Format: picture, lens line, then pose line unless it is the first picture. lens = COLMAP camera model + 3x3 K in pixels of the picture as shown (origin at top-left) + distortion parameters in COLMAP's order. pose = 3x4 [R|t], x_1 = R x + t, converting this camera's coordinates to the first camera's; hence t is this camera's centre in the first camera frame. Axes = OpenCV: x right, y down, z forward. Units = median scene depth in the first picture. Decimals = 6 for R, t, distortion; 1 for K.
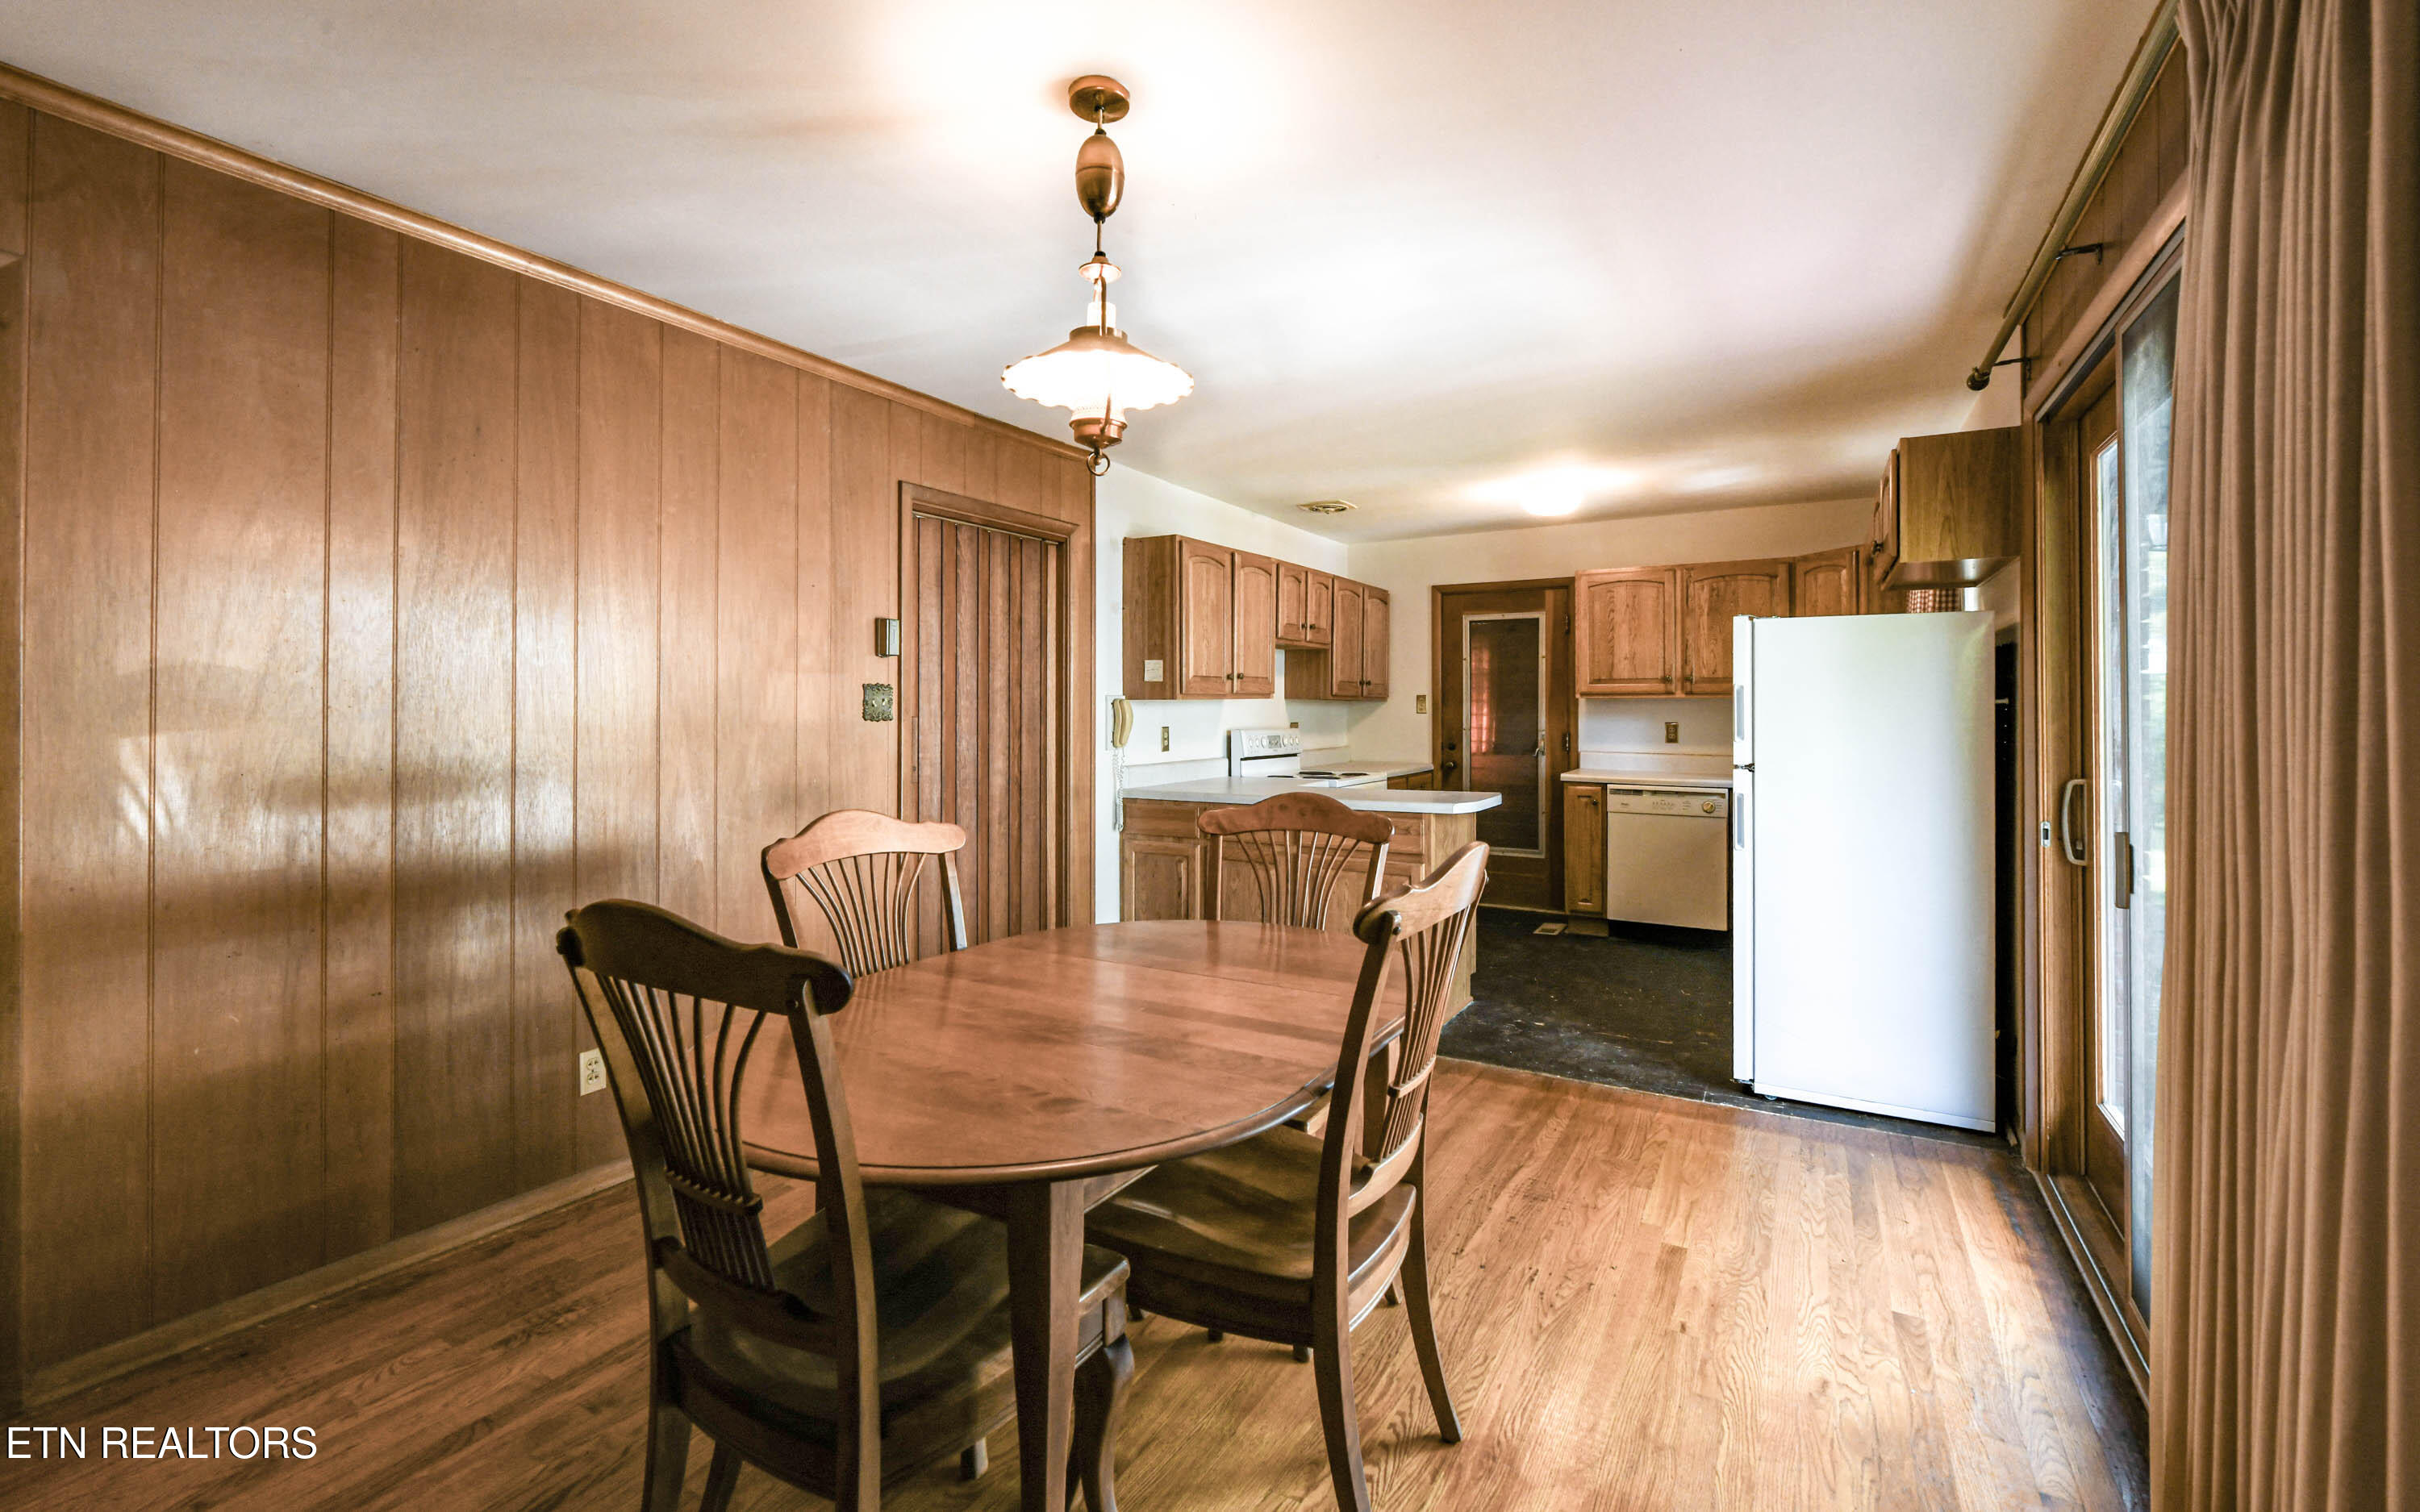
lens RADIAL K [[1013.4, 0, 1208.8], [0, 1013.4, 698.8], [0, 0, 1]] dist [-0.000100, -0.000018]
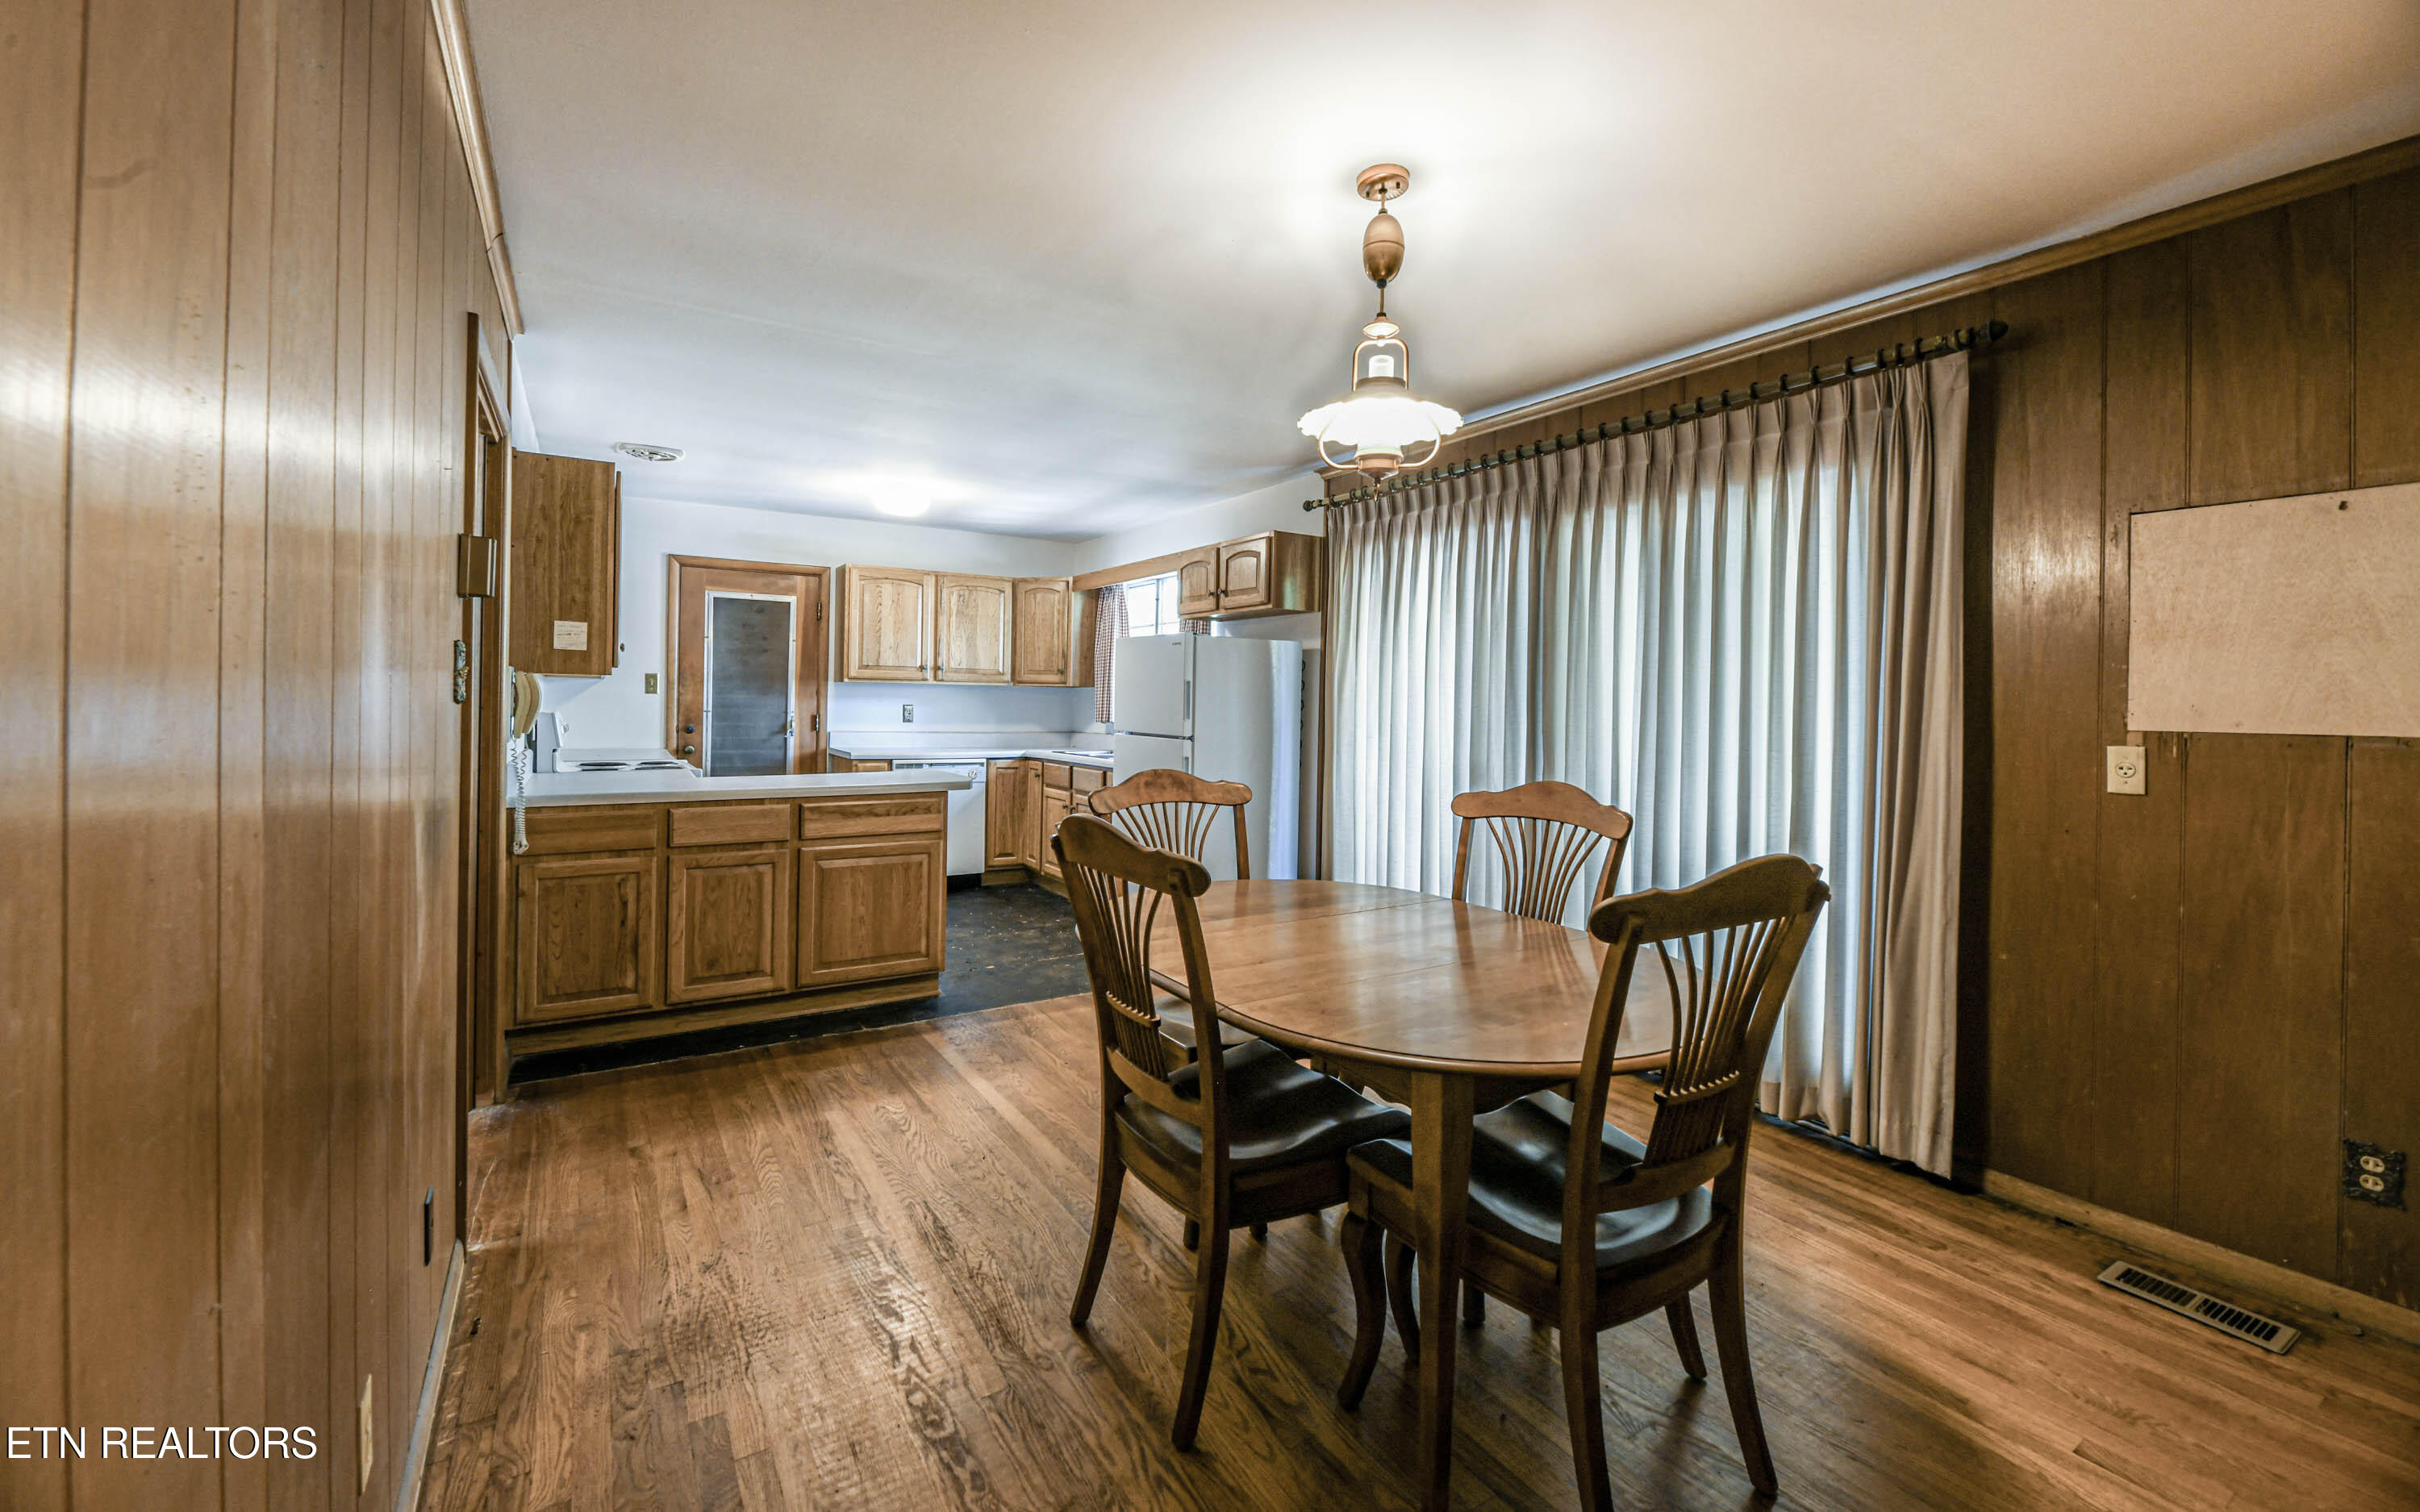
lens RADIAL K [[961.1, 0, 1208.9], [0, 961.1, 708.0], [0, 0, 1]] dist [0.000475, 0.000010]
pose [[0.447420, -0.000200, 0.894324, -0.400322], [-0.026636, 0.999553, 0.013549, 0.003124], [-0.893927, -0.029884, 0.447215, 0.216458]]
